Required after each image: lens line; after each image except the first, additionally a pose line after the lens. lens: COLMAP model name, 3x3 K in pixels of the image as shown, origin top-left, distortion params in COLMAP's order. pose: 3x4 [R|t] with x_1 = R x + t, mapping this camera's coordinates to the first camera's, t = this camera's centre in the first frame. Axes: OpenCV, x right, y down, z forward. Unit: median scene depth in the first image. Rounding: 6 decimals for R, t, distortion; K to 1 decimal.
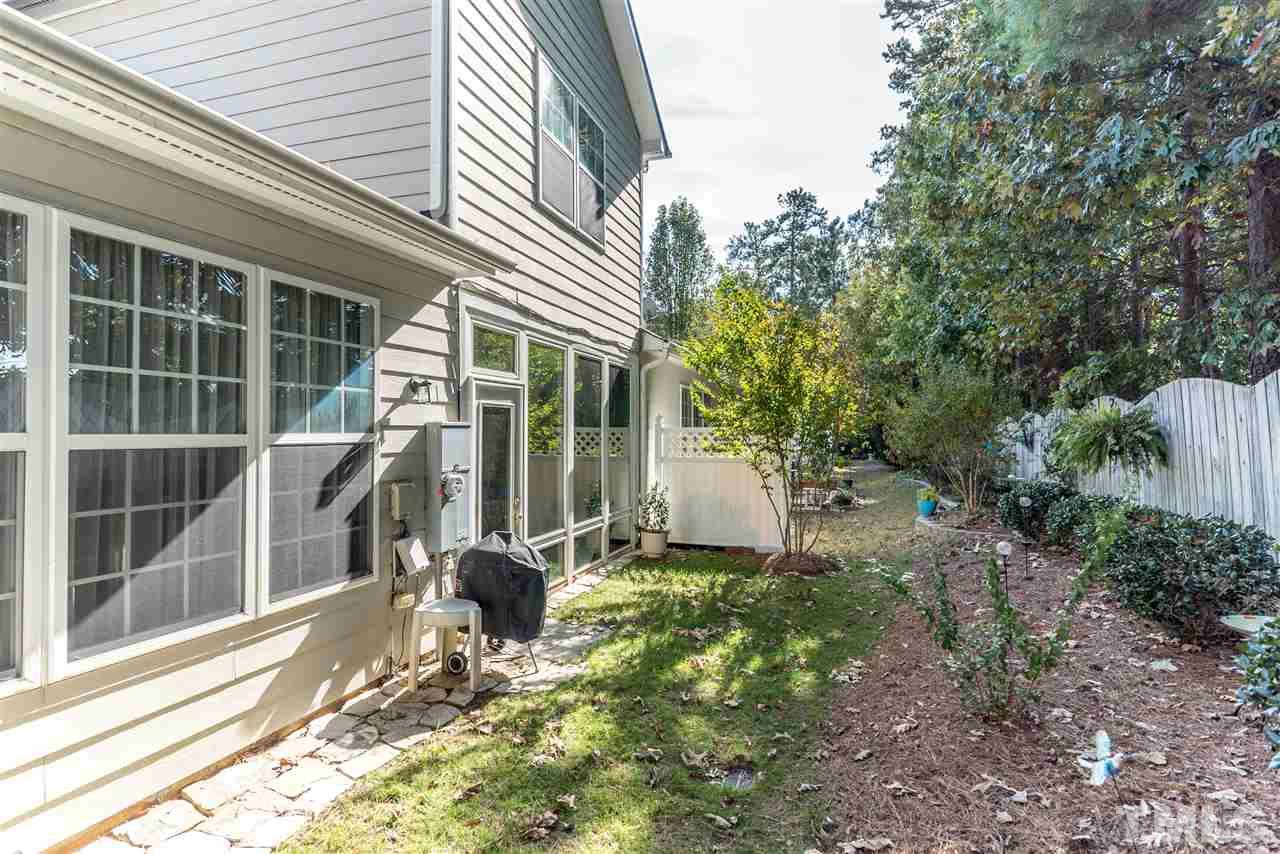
lens RADIAL K [[654.5, 0, 637.3], [0, 654.5, 427.6], [0, 0, 1]] dist [-0.001436, -0.000225]
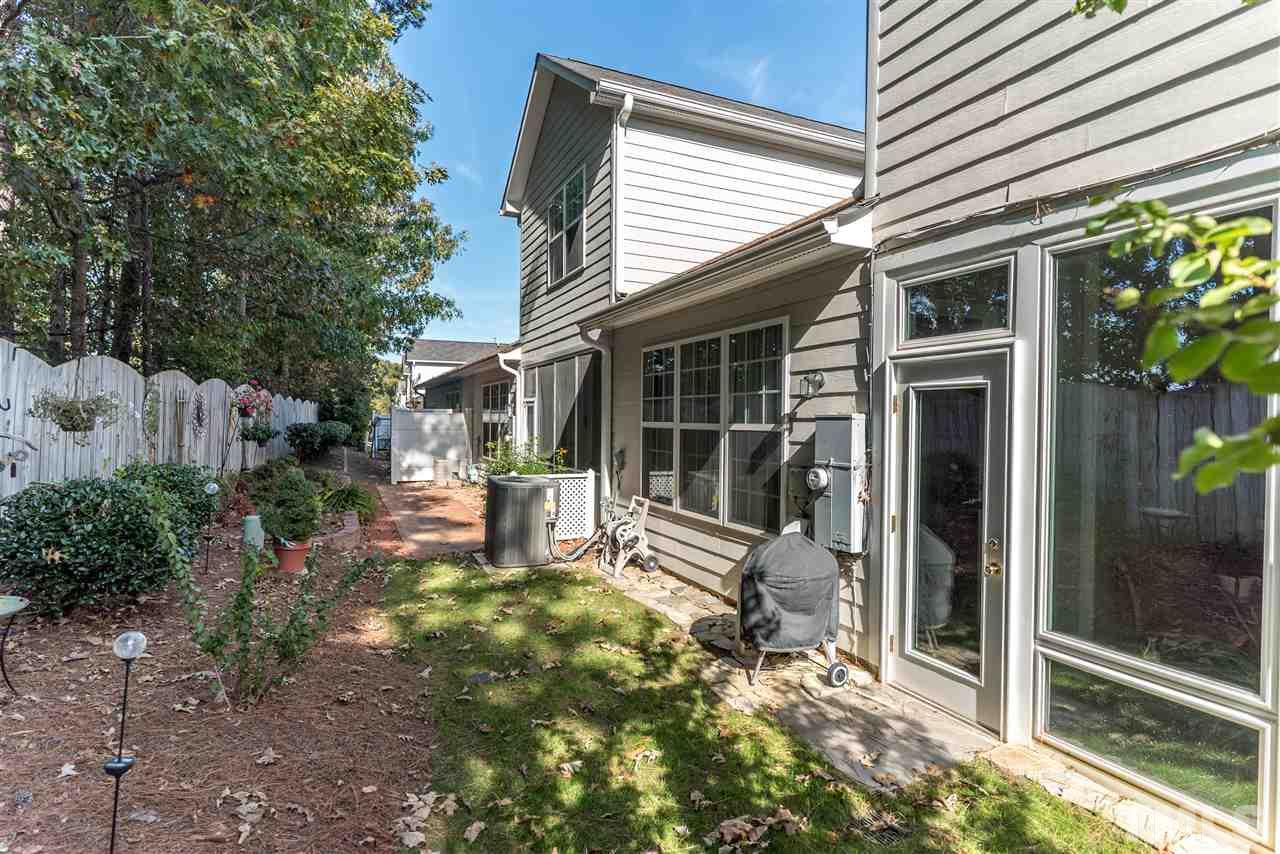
lens RADIAL K [[654.5, 0, 637.3], [0, 654.5, 427.6], [0, 0, 1]] dist [-0.001436, -0.000225]
pose [[-0.733636, -0.000706, -0.679542, 0.641183], [-0.007699, 0.999944, 0.007273, 0.007672], [0.679499, 0.010567, -0.733600, 1.700805]]
